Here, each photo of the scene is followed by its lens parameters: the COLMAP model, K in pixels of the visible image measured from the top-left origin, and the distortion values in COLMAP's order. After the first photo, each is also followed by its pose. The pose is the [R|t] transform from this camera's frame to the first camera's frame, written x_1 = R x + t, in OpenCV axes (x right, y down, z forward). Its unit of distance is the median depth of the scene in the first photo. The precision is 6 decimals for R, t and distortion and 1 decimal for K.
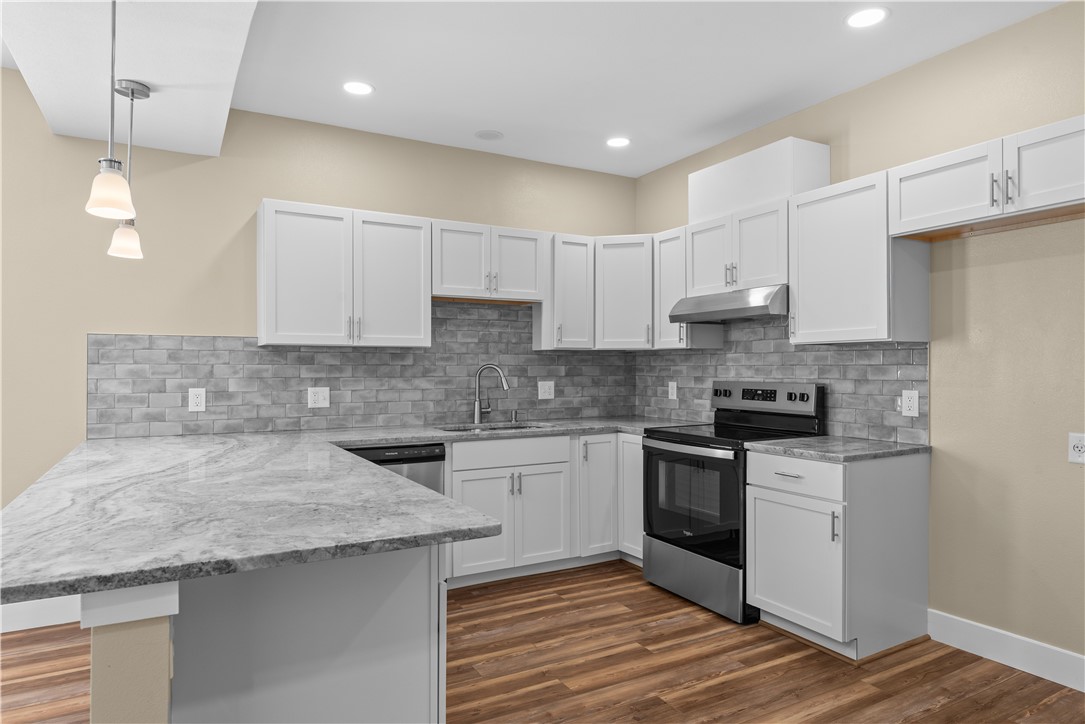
lens RADIAL K [[652.8, 0, 539.6], [0, 652.8, 364.0], [0, 0, 1]] dist [-0.001268, 0.000588]
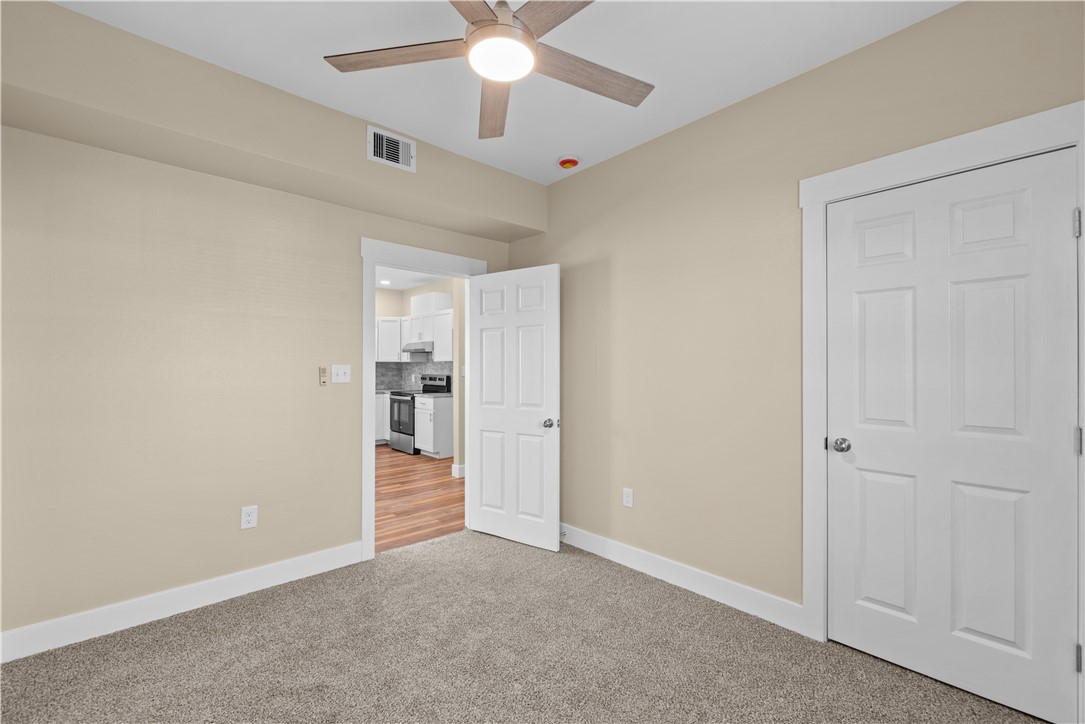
lens RADIAL K [[458.8, 0, 541.7], [0, 458.8, 368.2], [0, 0, 1]] dist [-0.003564, -0.000027]
pose [[0.974107, 0.006646, 0.225988, 0.347036], [-0.007831, 0.999960, 0.004348, -0.011037], [-0.225950, -0.006006, 0.974120, -1.018439]]
